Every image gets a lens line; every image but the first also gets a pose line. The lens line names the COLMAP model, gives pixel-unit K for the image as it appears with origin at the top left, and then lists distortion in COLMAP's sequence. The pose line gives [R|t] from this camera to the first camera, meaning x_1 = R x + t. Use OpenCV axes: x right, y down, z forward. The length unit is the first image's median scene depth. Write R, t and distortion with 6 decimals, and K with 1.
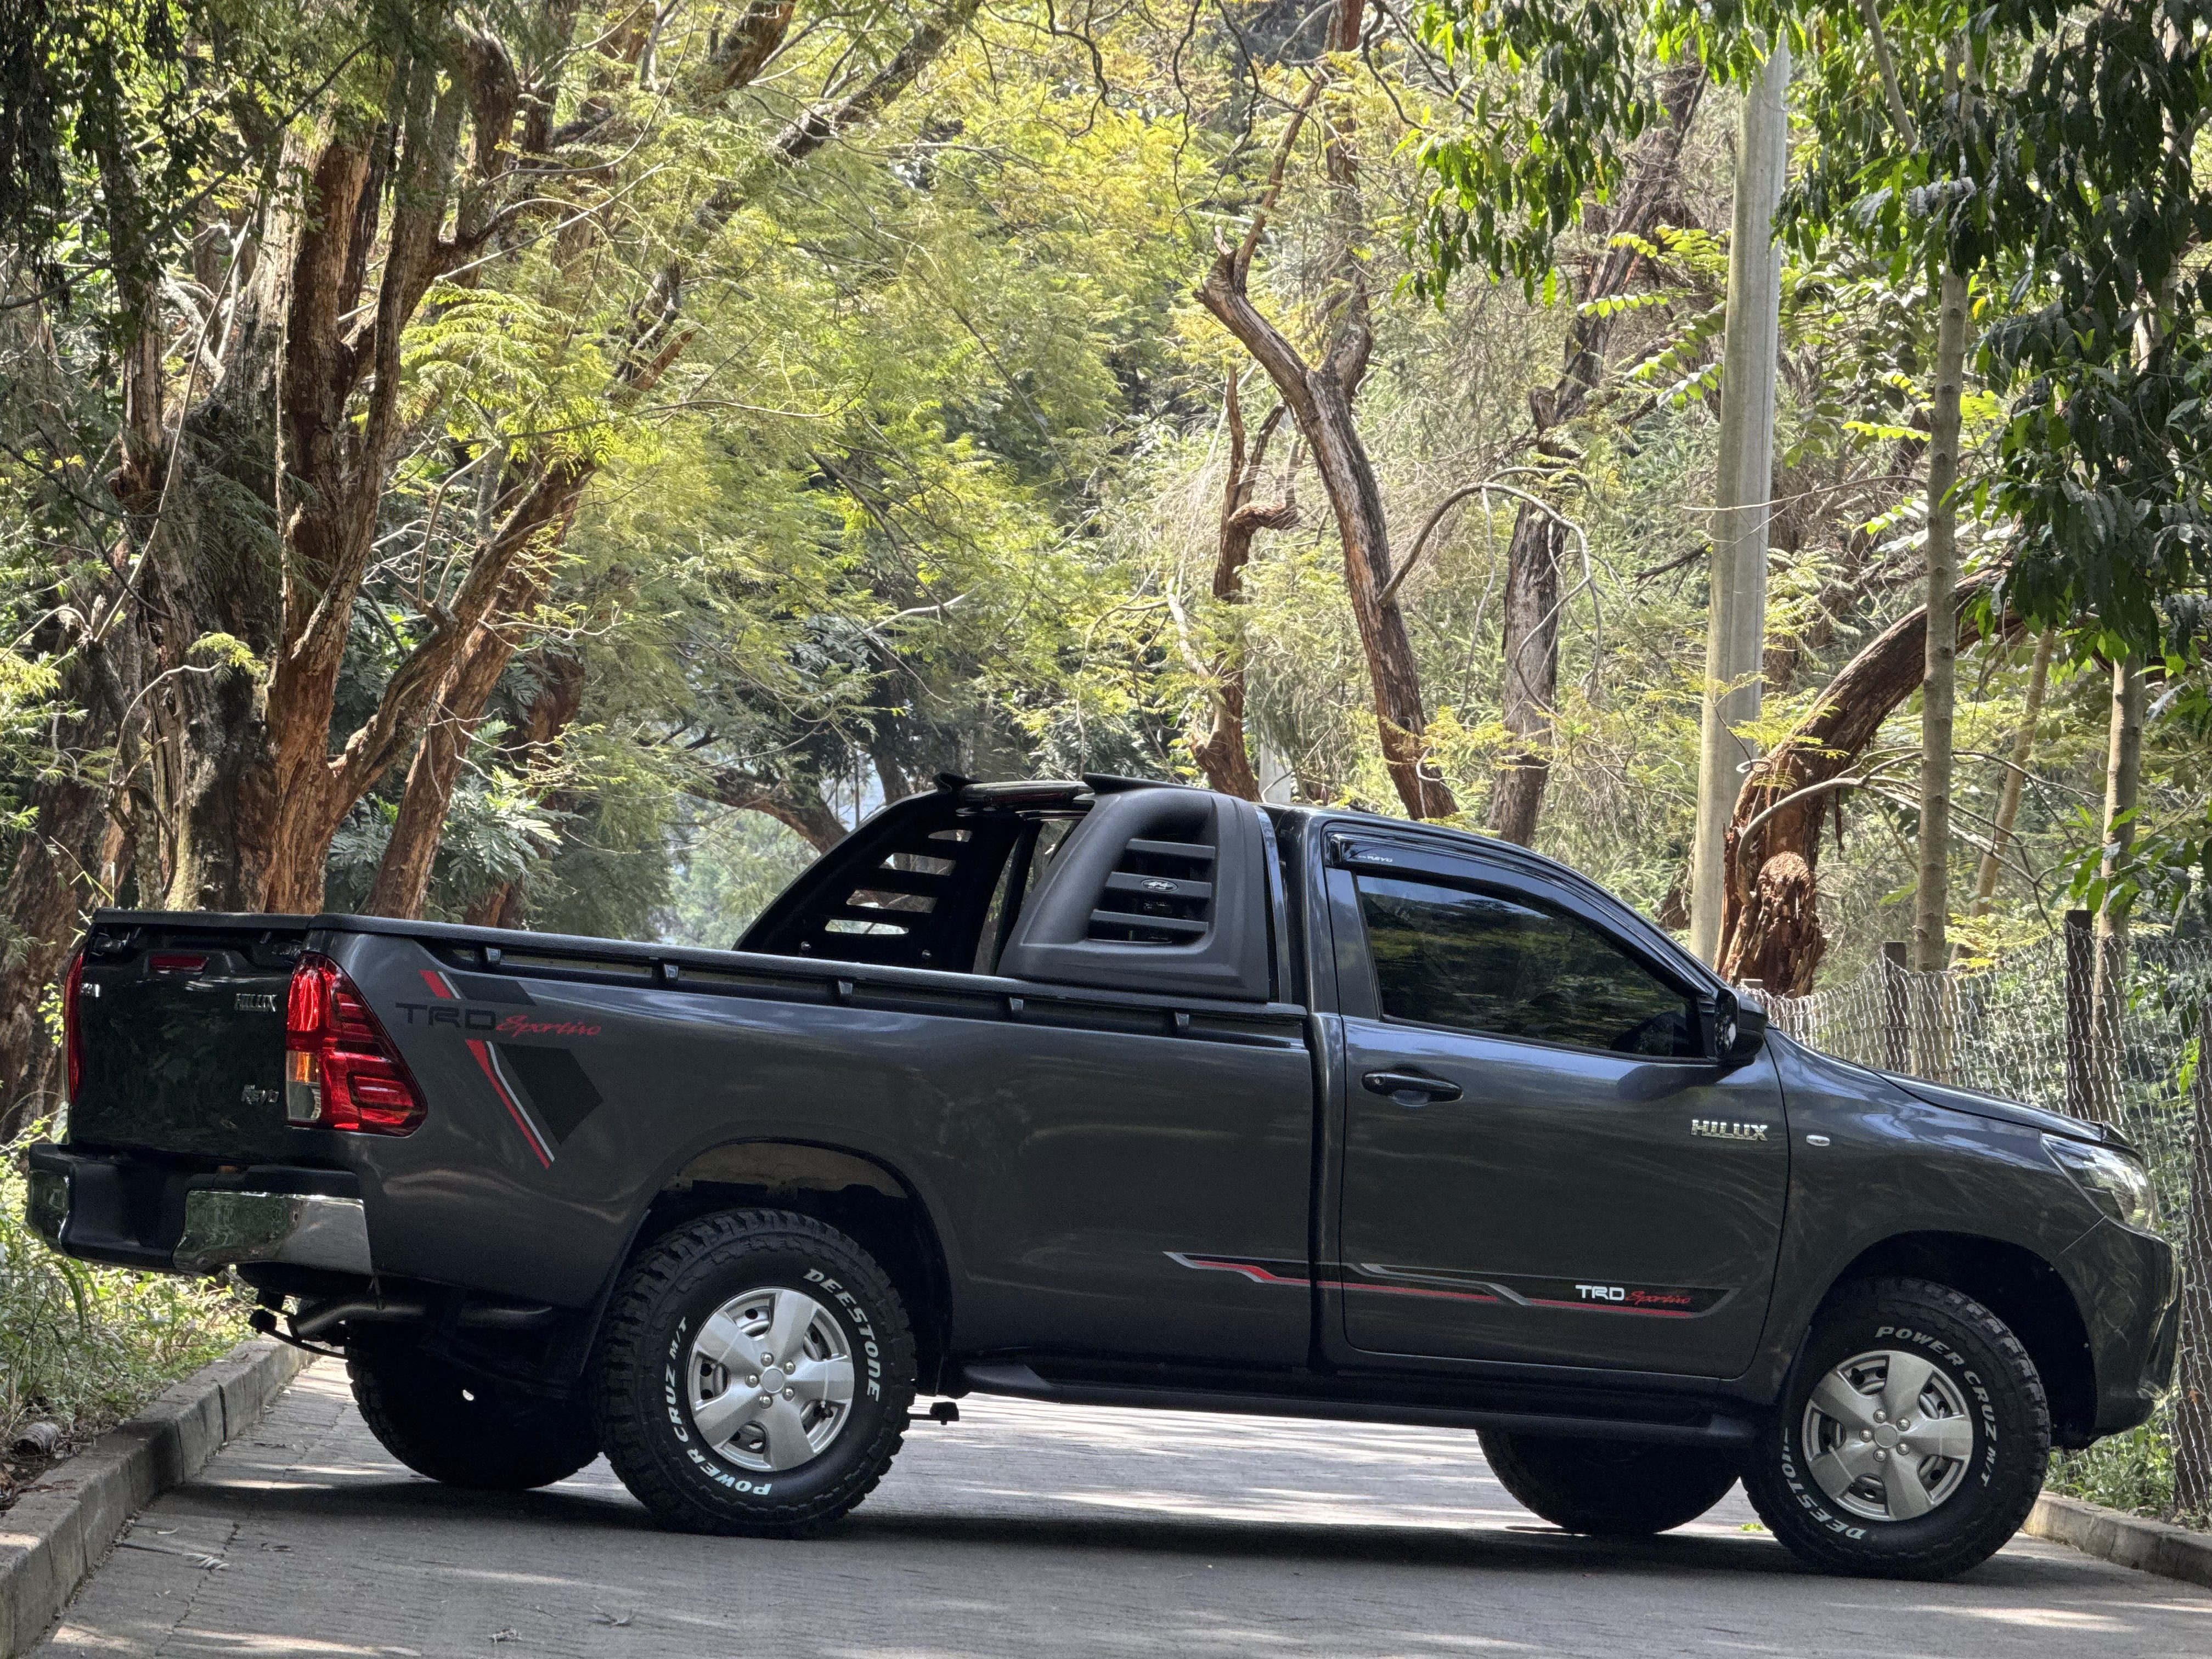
lens RADIAL K [[7744.7, 0, 1105.7], [0, 7744.7, 828.2], [0, 0, 1]] dist [0.219265, 0.000000]
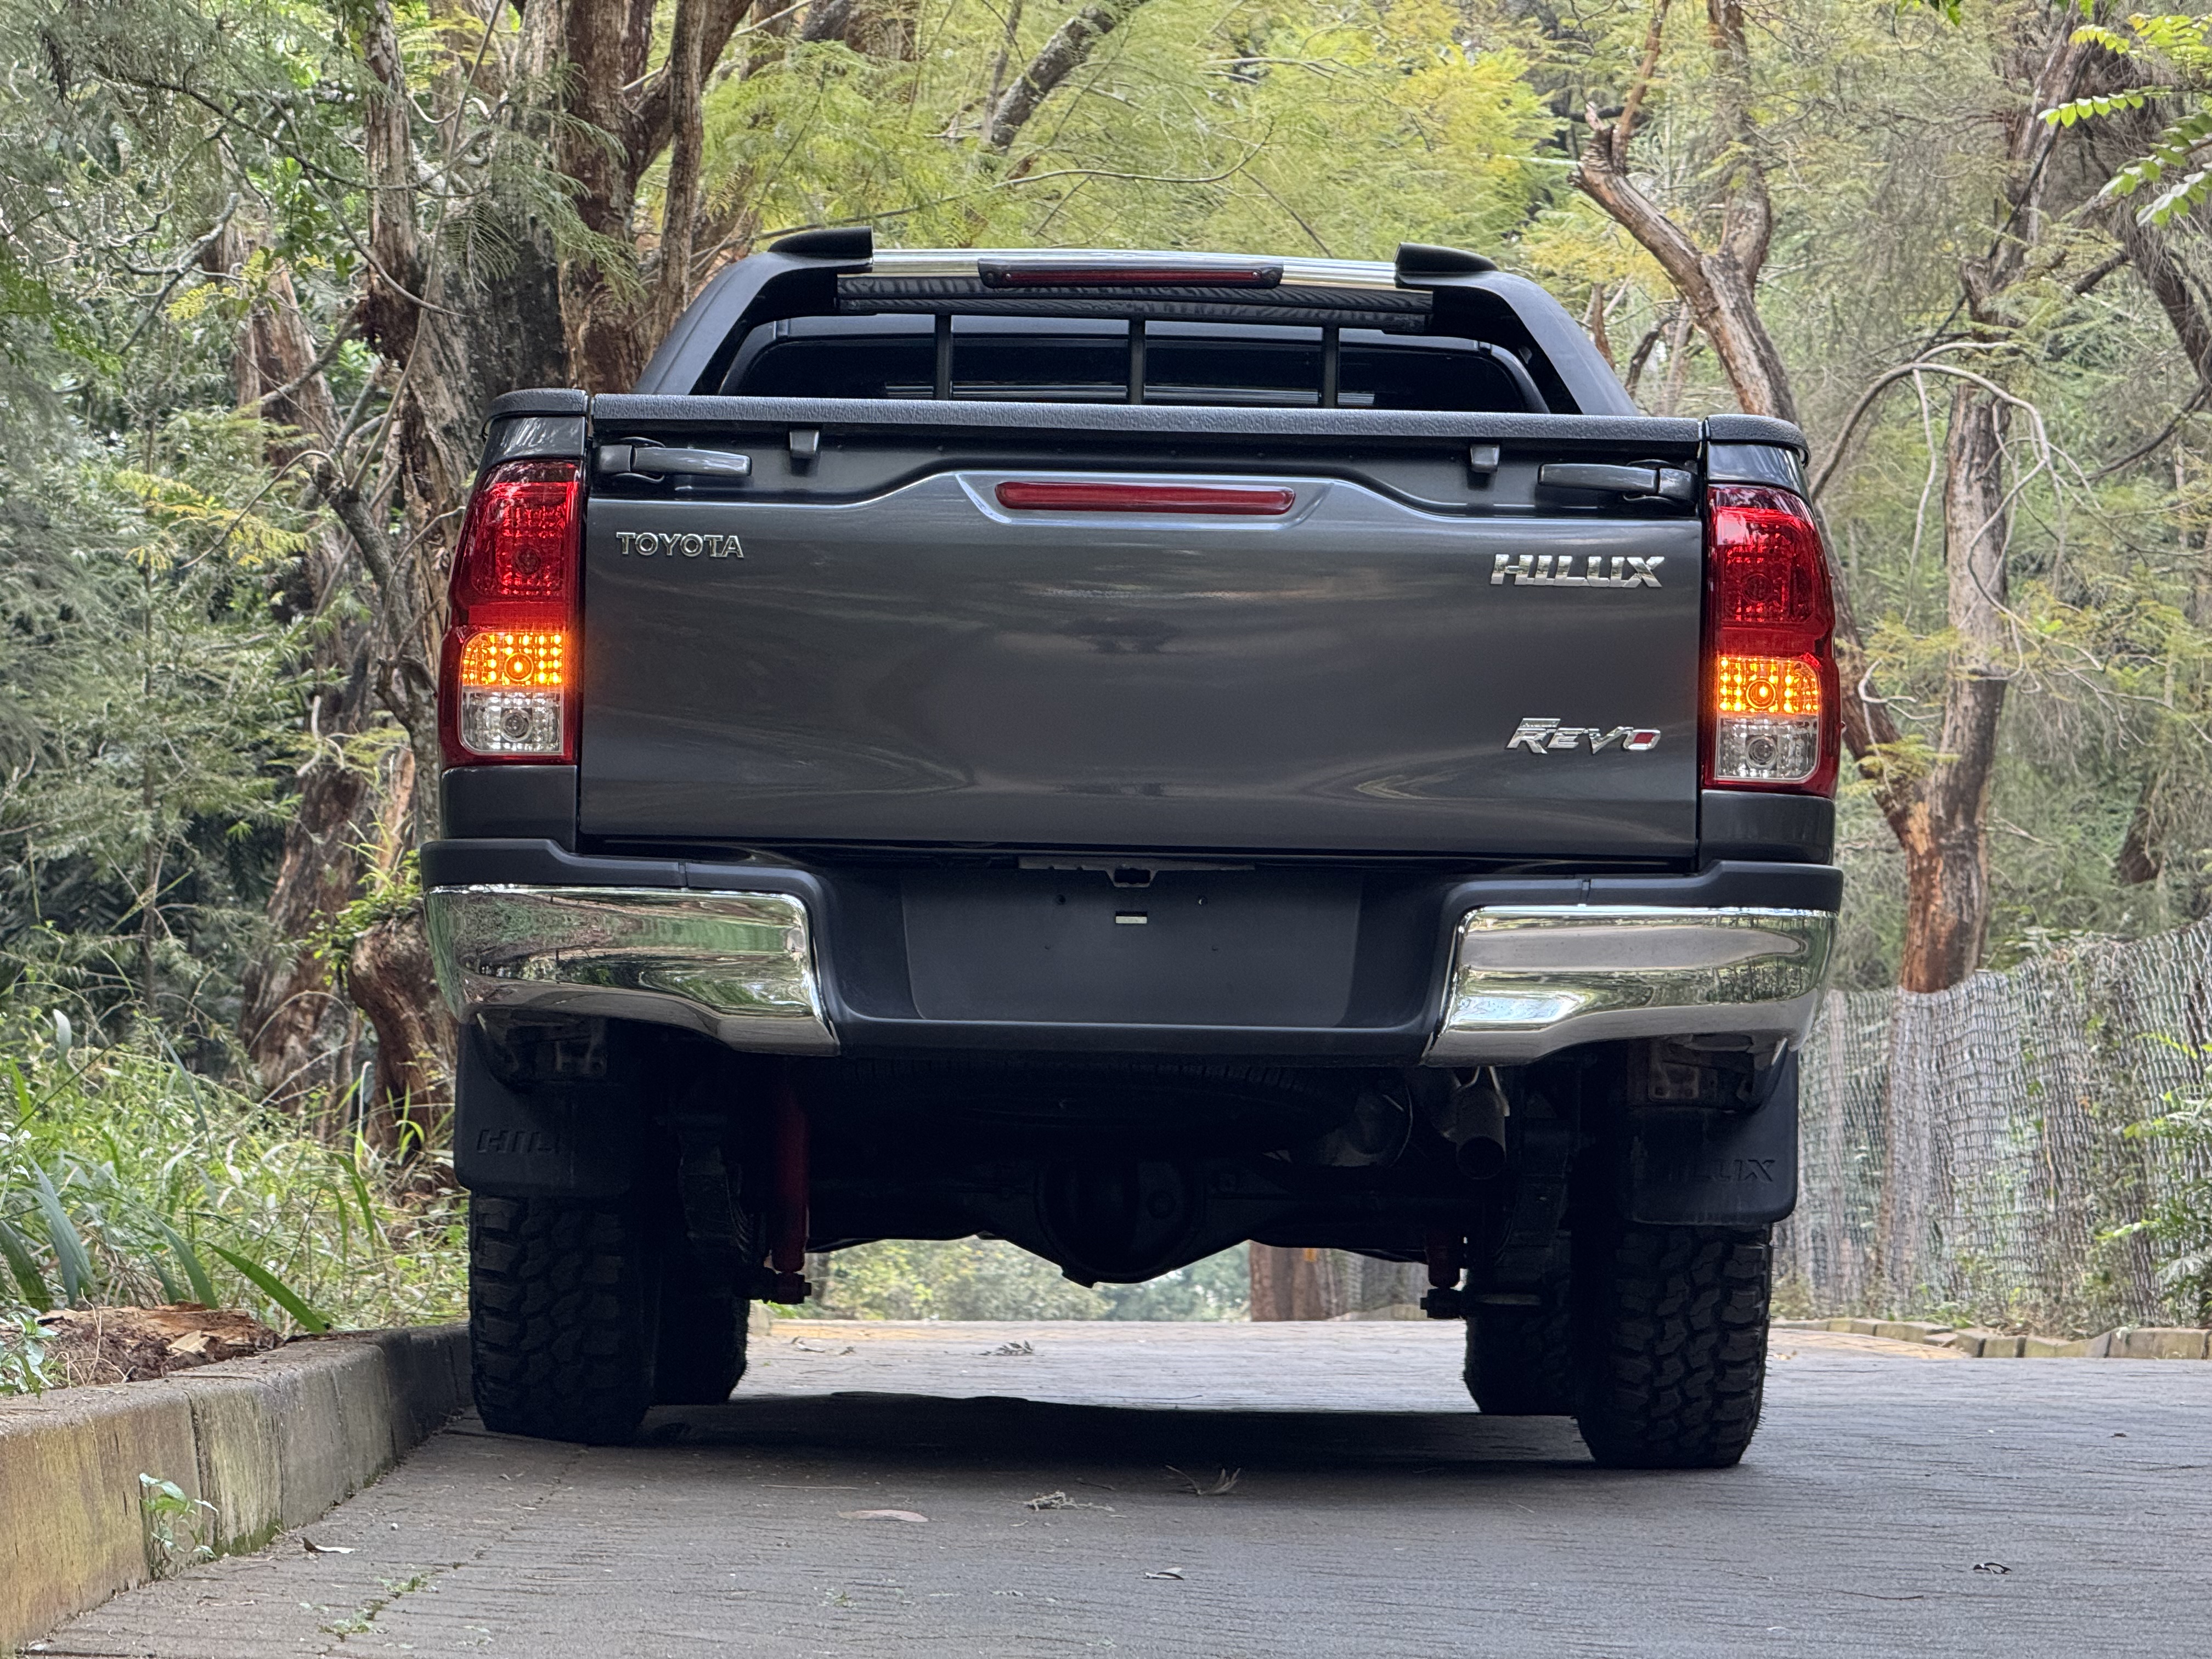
lens RADIAL K [[7744.7, 0, 1103.5], [0, 7744.7, 828.2], [0, 0, 1]] dist [0.219265, 0.000000]
pose [[0.997728, -0.058034, -0.034211, -0.018663], [0.057362, 0.998147, -0.020296, 0.023970], [0.035325, 0.018287, 0.999209, 0.139507]]
